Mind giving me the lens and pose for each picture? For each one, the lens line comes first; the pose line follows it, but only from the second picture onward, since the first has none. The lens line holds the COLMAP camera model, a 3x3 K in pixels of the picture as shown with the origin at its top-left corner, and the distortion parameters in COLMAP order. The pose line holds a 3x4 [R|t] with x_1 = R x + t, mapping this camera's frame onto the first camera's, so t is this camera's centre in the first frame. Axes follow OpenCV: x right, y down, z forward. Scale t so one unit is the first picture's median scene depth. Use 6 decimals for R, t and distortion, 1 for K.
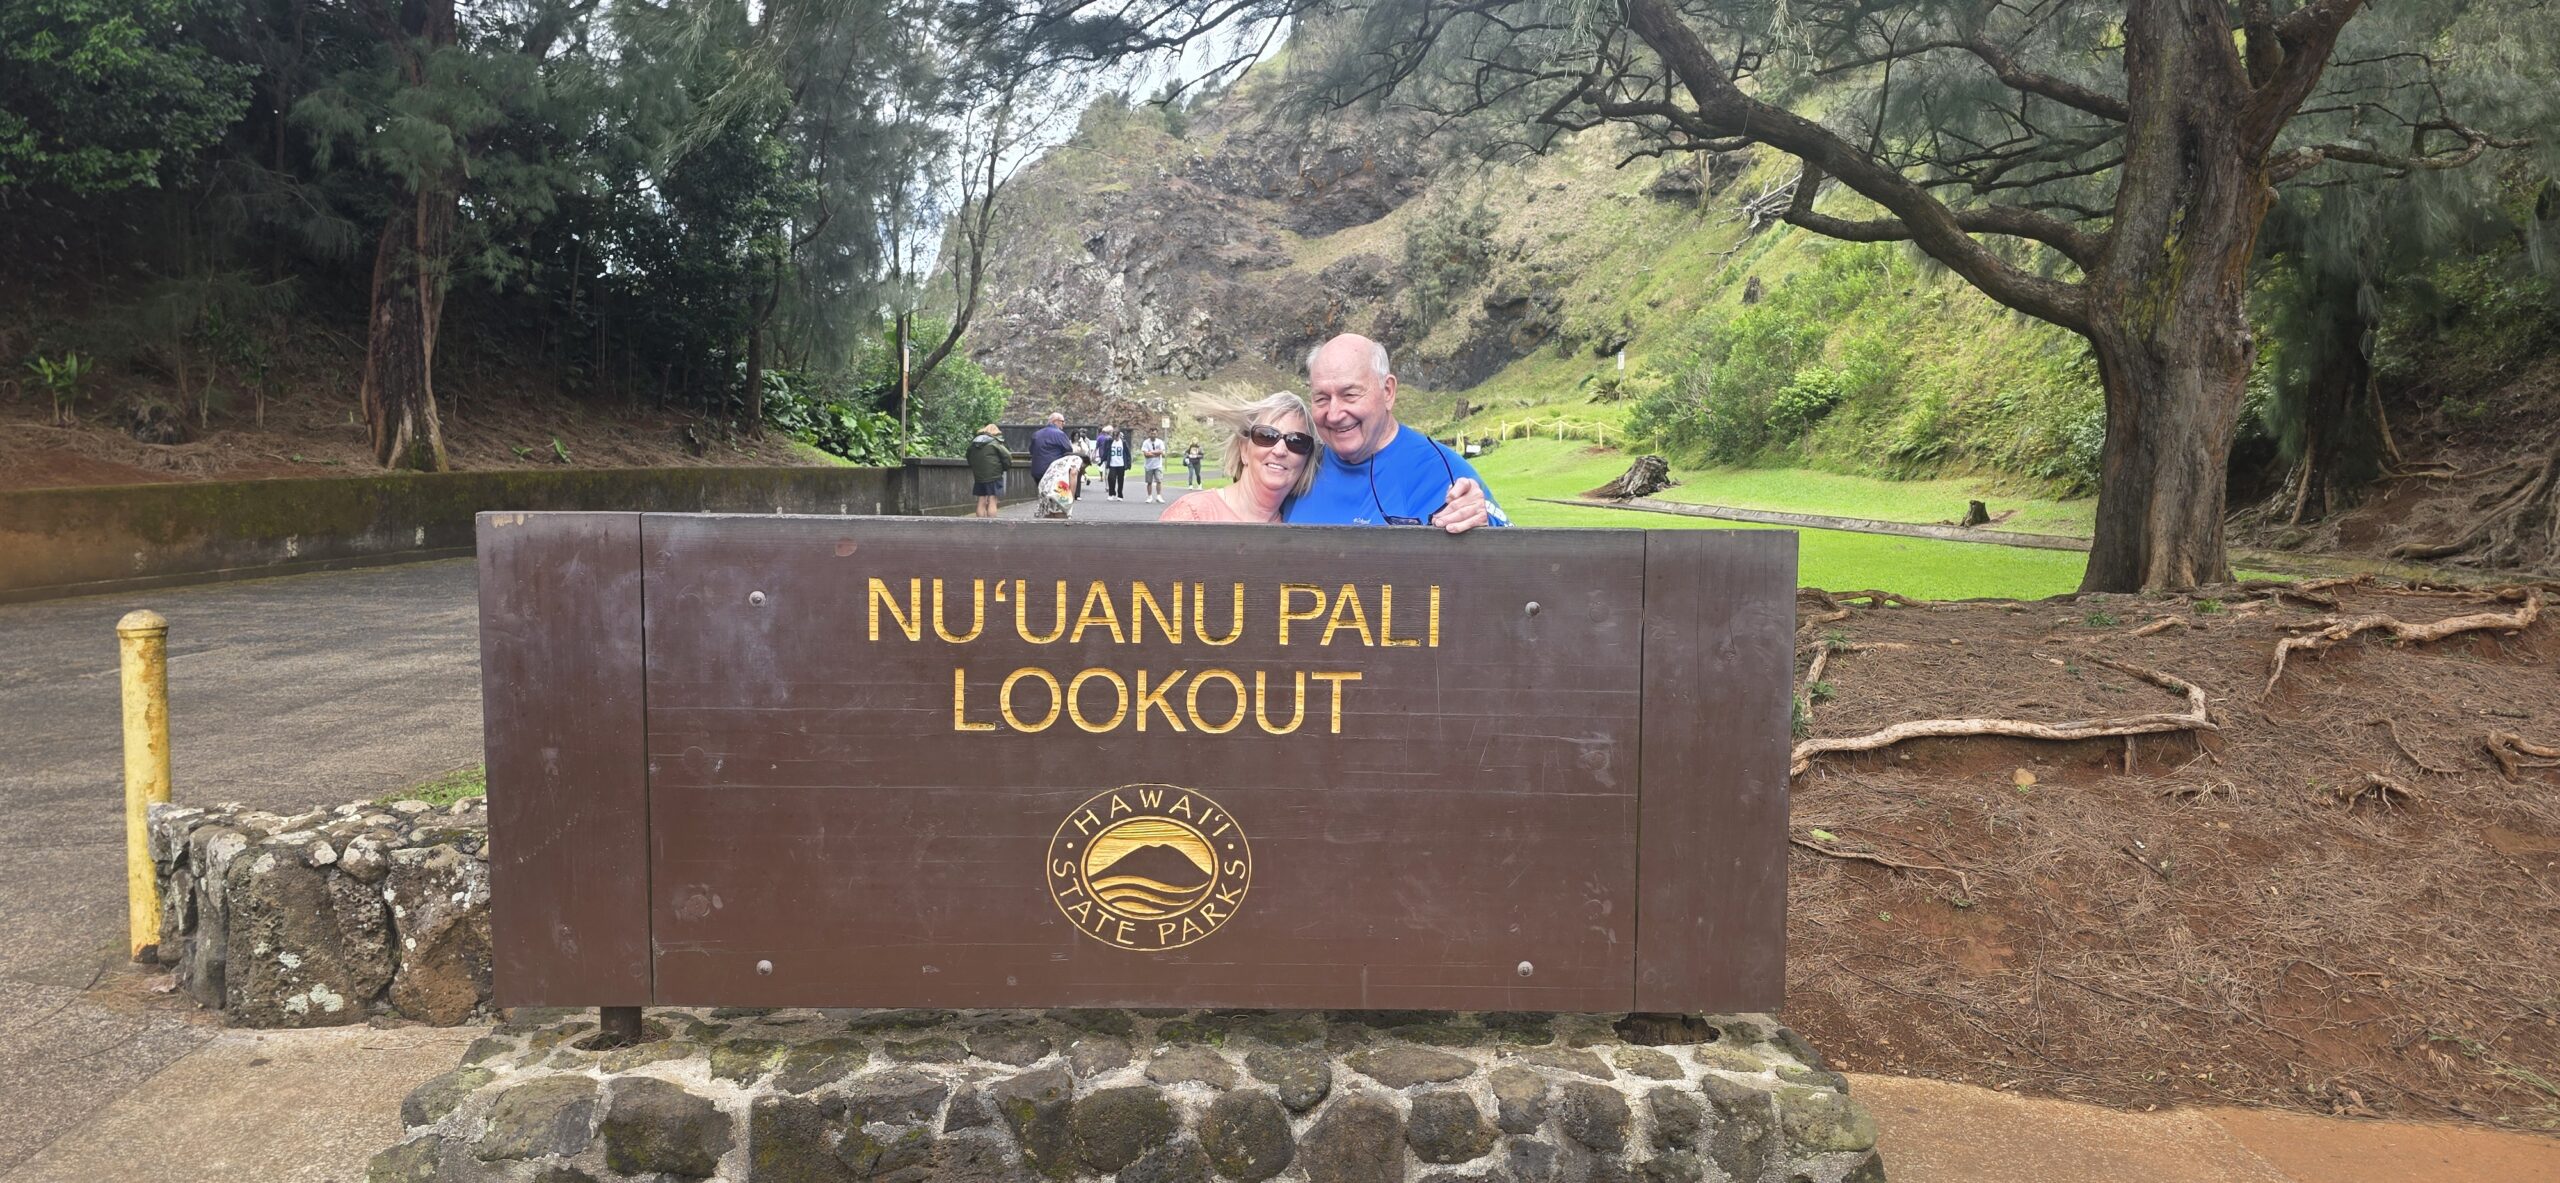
lens RADIAL K [[1646.6, 0, 1258.8], [0, 1646.6, 556.5], [0, 0, 1]] dist [0.076671, -0.071444]
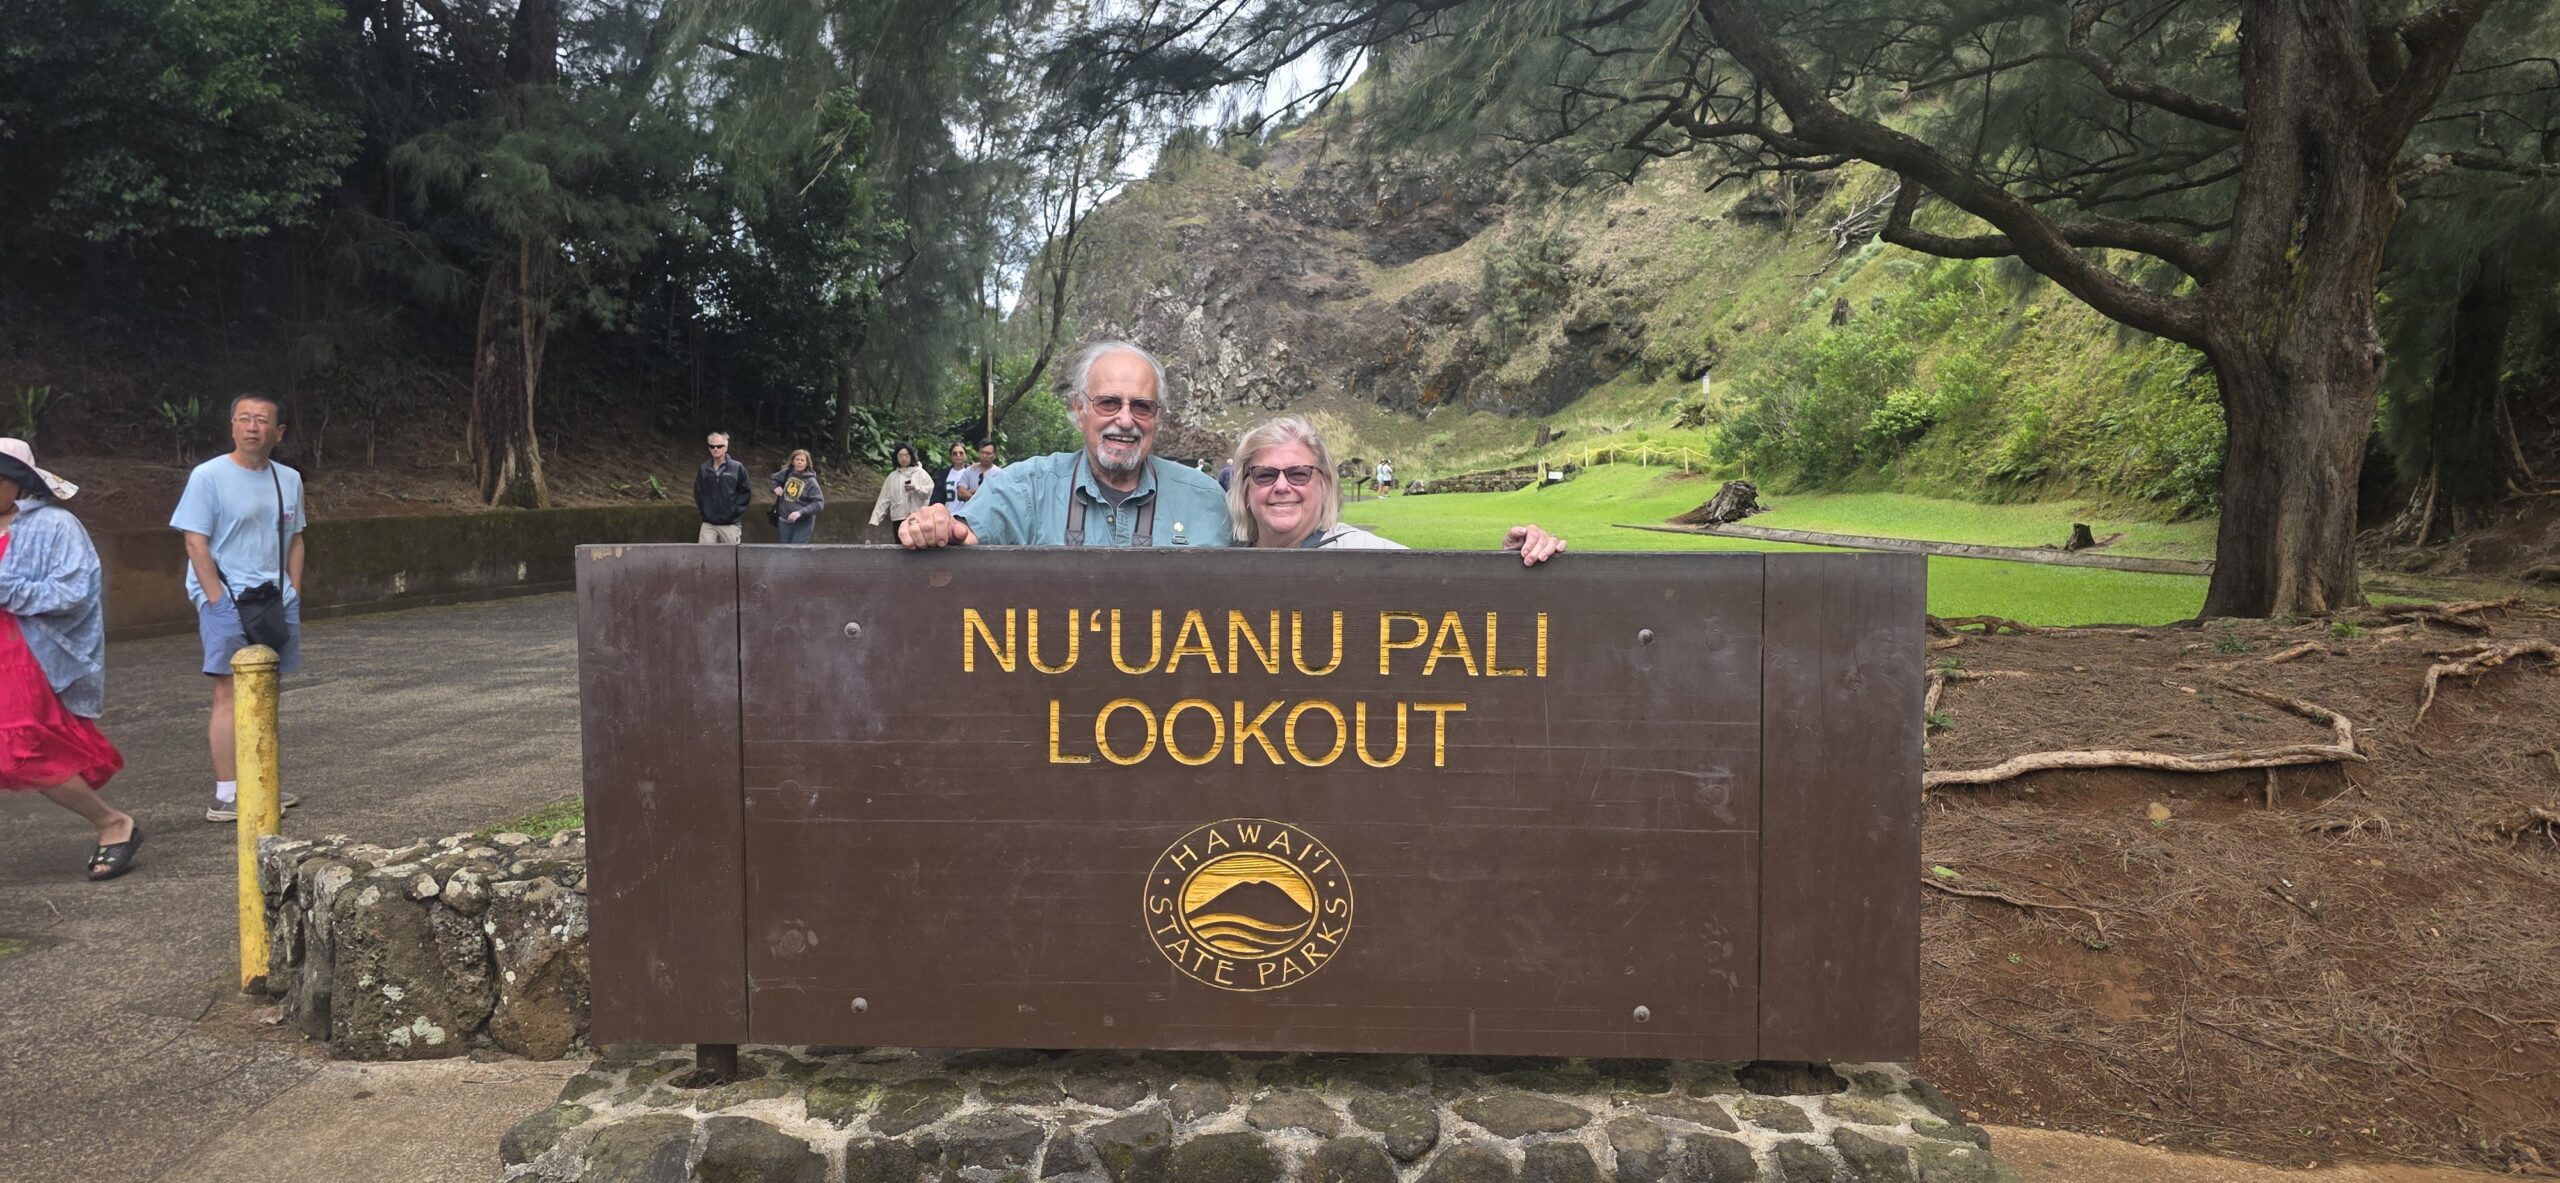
lens RADIAL K [[1645.2, 0, 1250.6], [0, 1645.2, 550.7], [0, 0, 1]] dist [0.078796, -0.073937]
pose [[0.998566, -0.007769, -0.052967, -0.008767], [0.006630, 0.999743, -0.021663, 0.000753], [0.053122, 0.021281, 0.998361, 0.018883]]
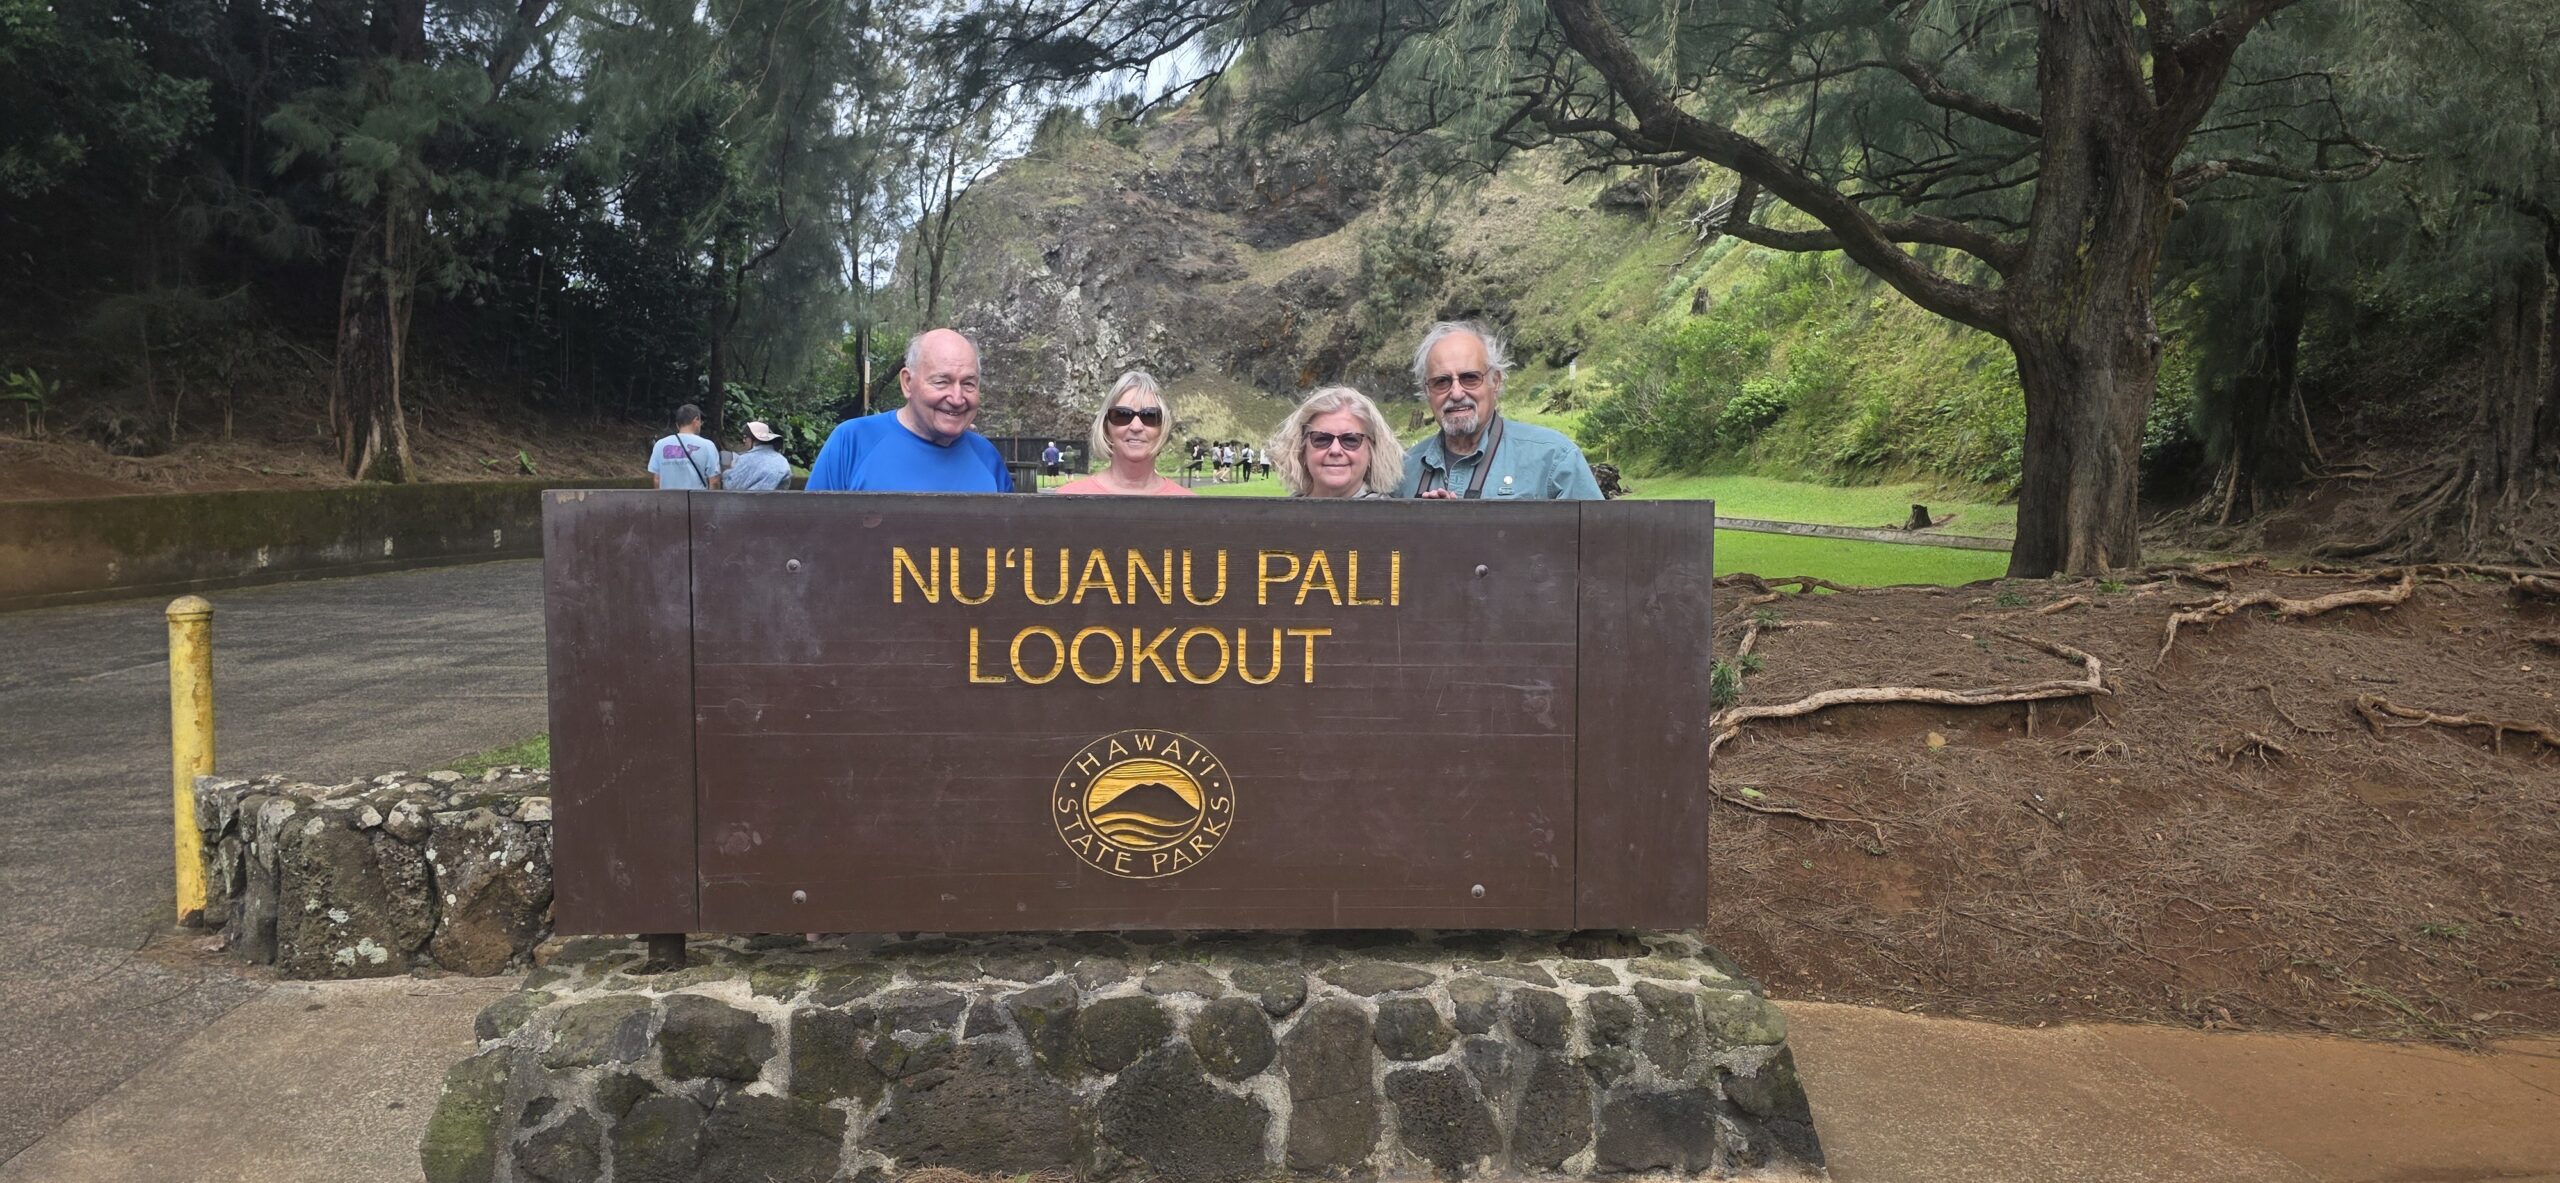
lens RADIAL K [[1645.2, 0, 1250.6], [0, 1645.2, 550.7], [0, 0, 1]] dist [0.078796, -0.073937]
pose [[0.999744, -0.006763, 0.021587, -0.012490], [0.007000, 0.999916, -0.010902, 0.021601], [-0.021511, 0.011050, 0.999708, -0.092592]]
